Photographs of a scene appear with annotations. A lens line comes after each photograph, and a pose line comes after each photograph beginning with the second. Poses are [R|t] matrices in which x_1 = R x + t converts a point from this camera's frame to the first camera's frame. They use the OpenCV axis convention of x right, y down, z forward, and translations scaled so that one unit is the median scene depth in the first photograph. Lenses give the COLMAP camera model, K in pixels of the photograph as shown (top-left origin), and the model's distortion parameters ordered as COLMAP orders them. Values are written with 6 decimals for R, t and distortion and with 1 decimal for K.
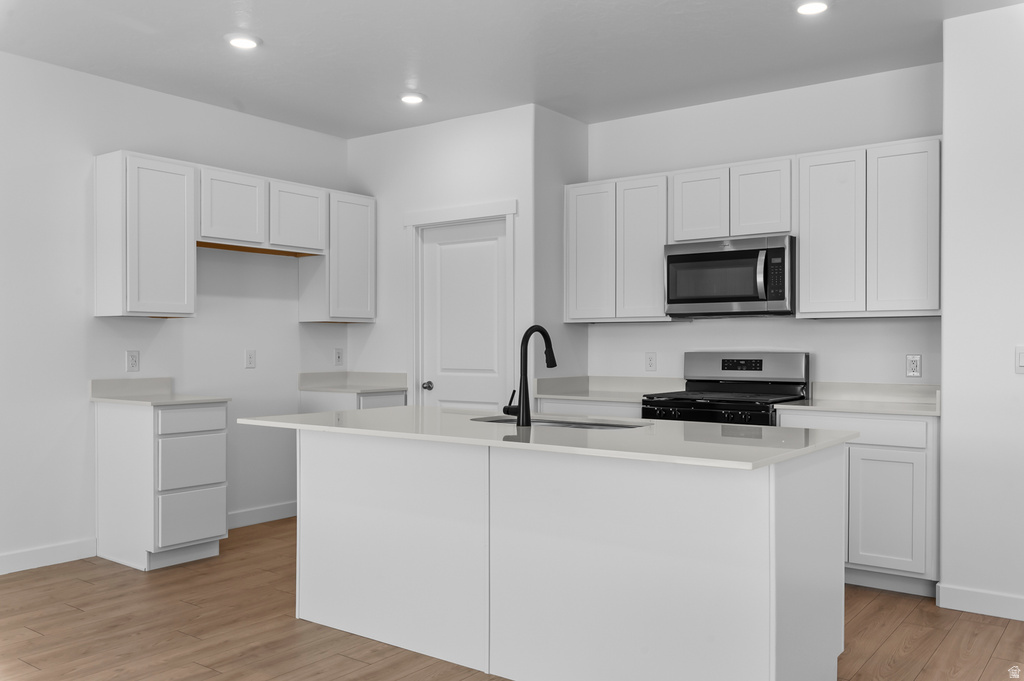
lens RADIAL K [[858.4, 0, 523.7], [0, 858.4, 354.6], [0, 0, 1]] dist [0.000835, 0.006837]
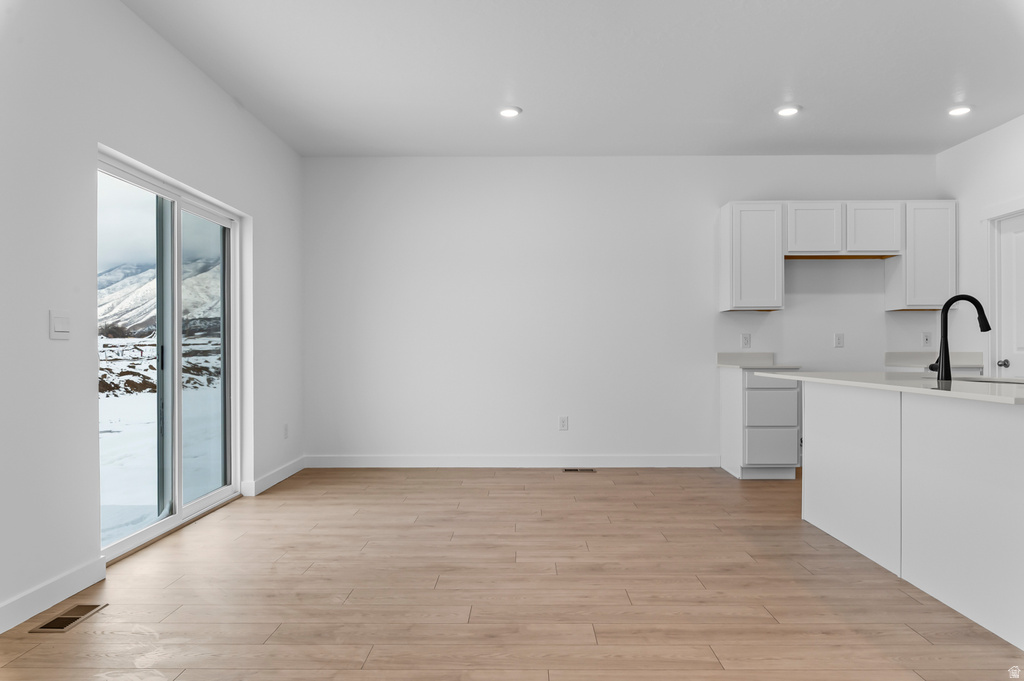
lens RADIAL K [[693.1, 0, 518.9], [0, 693.1, 344.2], [0, 0, 1]] dist [0.008841, 0.001373]
pose [[0.592679, -0.009070, -0.805387, 0.277150], [-0.005242, 0.999872, -0.015118, 0.033349], [0.805422, 0.013183, 0.592556, -0.026695]]
